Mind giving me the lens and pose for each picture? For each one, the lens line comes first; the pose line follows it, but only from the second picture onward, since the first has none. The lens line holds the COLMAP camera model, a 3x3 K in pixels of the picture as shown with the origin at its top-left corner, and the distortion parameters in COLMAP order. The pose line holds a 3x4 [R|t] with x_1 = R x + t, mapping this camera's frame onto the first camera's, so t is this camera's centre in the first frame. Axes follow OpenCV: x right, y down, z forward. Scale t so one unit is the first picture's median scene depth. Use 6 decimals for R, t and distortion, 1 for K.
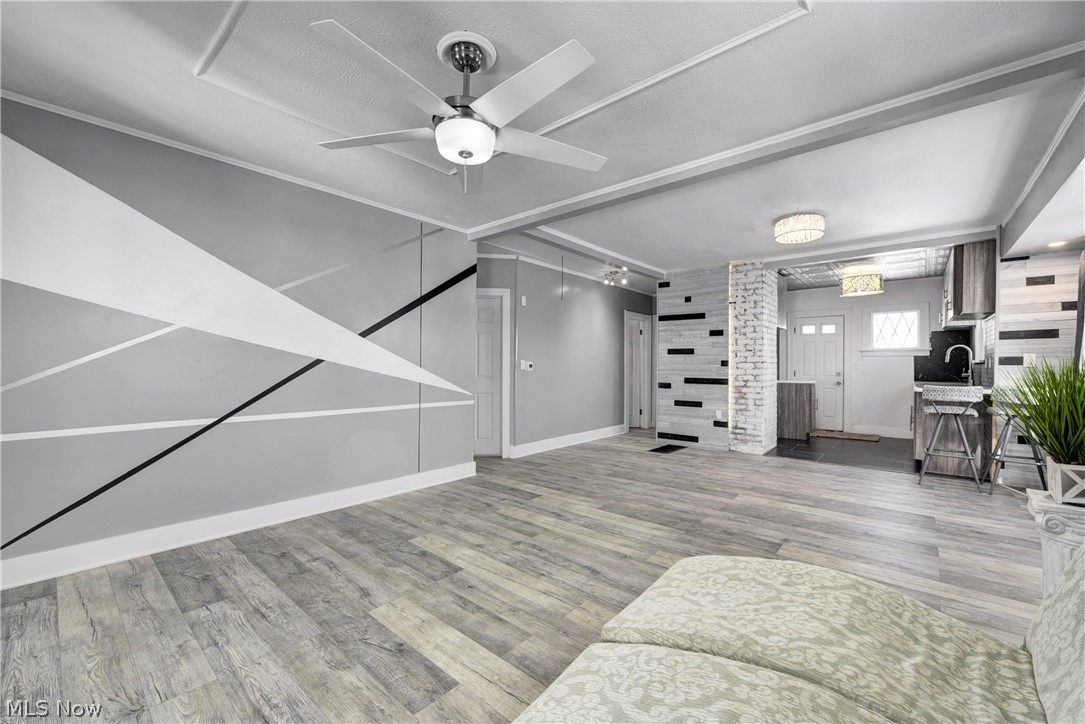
lens RADIAL K [[435.2, 0, 544.8], [0, 435.2, 364.1], [0, 0, 1]] dist [-0.010446, -0.000057]
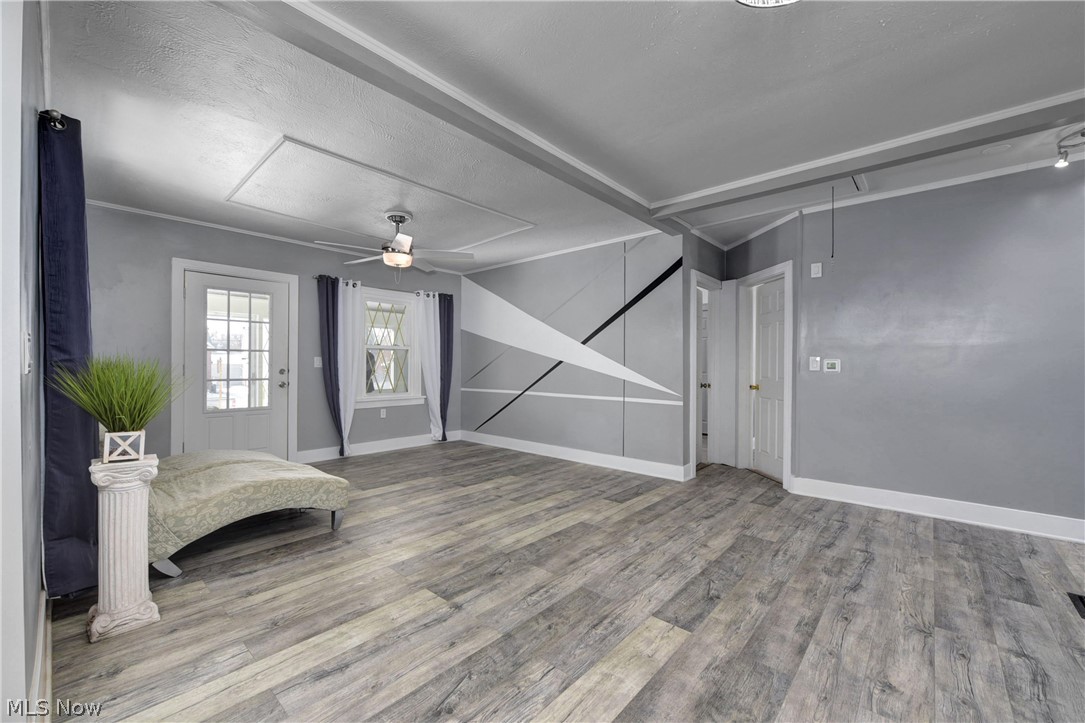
lens RADIAL K [[435.2, 0, 540.7], [0, 435.2, 363.3], [0, 0, 1]] dist [-0.010446, -0.000057]
pose [[-0.022911, -0.007117, -0.999712, 0.878437], [0.000537, 0.999974, -0.007131, 0.007795], [0.999737, -0.000700, -0.022907, 0.798645]]
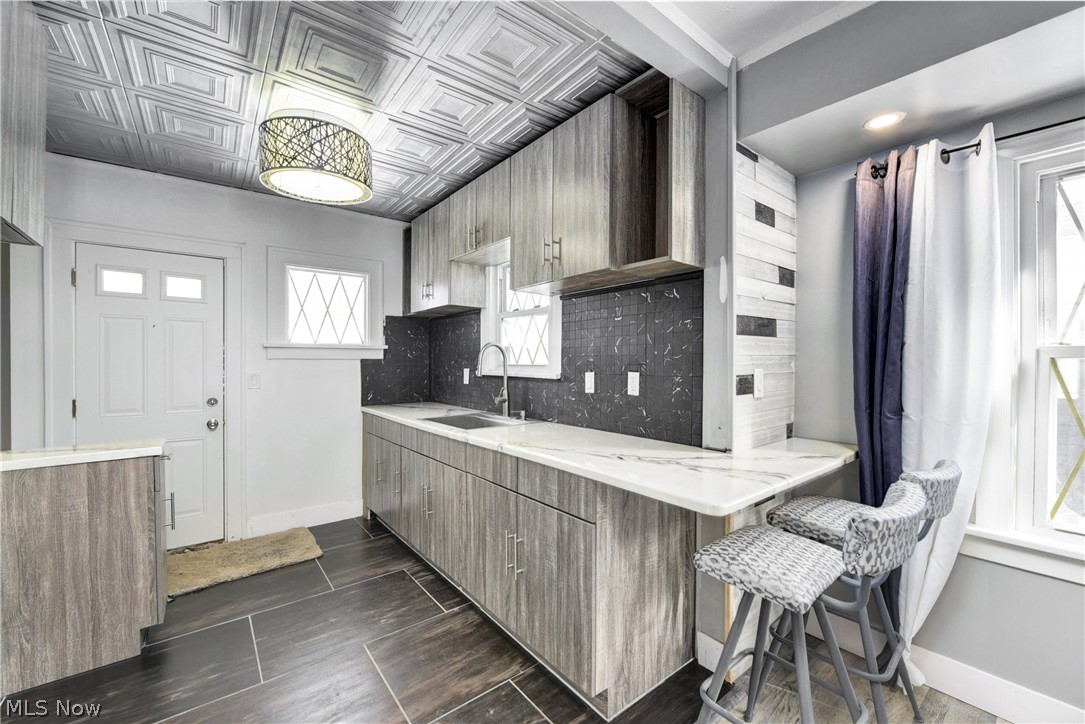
lens RADIAL K [[435.2, 0, 542.8], [0, 435.2, 364.3], [0, 0, 1]] dist [-0.010446, -0.000057]
pose [[0.190091, -0.012298, 0.981689, 0.629165], [-0.002972, 0.999910, 0.013102, -0.033966], [-0.981762, -0.005408, 0.190037, 1.142655]]
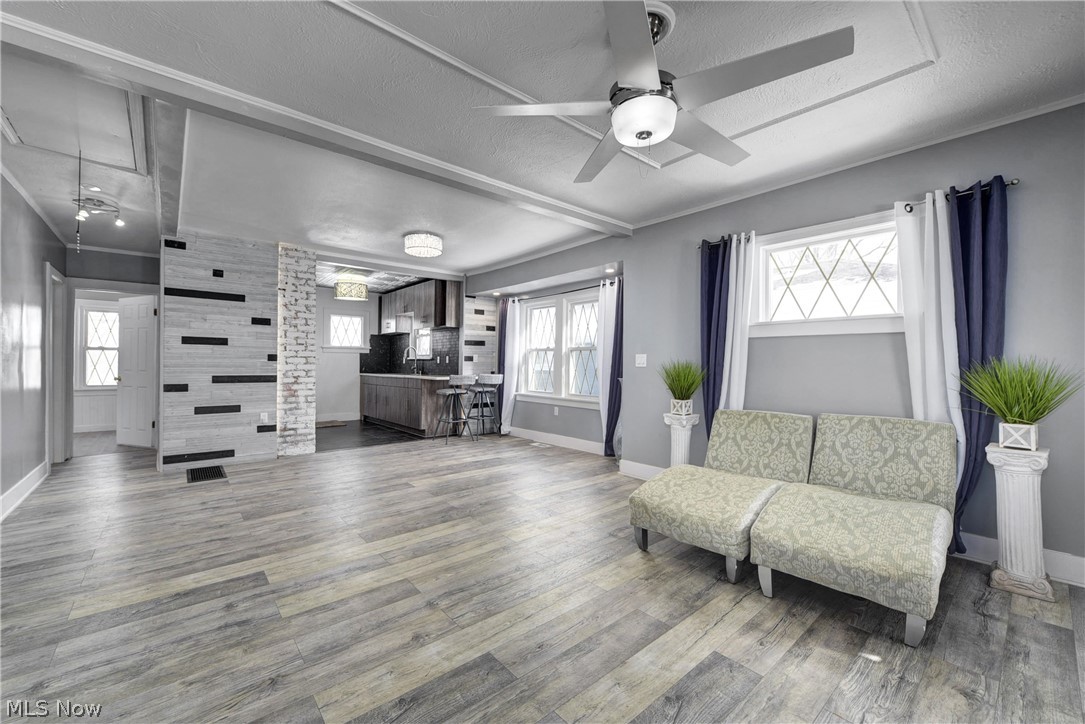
lens RADIAL K [[435.2, 0, 541.3], [0, 435.2, 363.9], [0, 0, 1]] dist [-0.010446, -0.000057]
pose [[0.150463, -0.003552, 0.988609, -0.518349], [-0.009588, 0.999941, 0.005052, 0.001637], [-0.988569, -0.010239, 0.150420, 0.490240]]
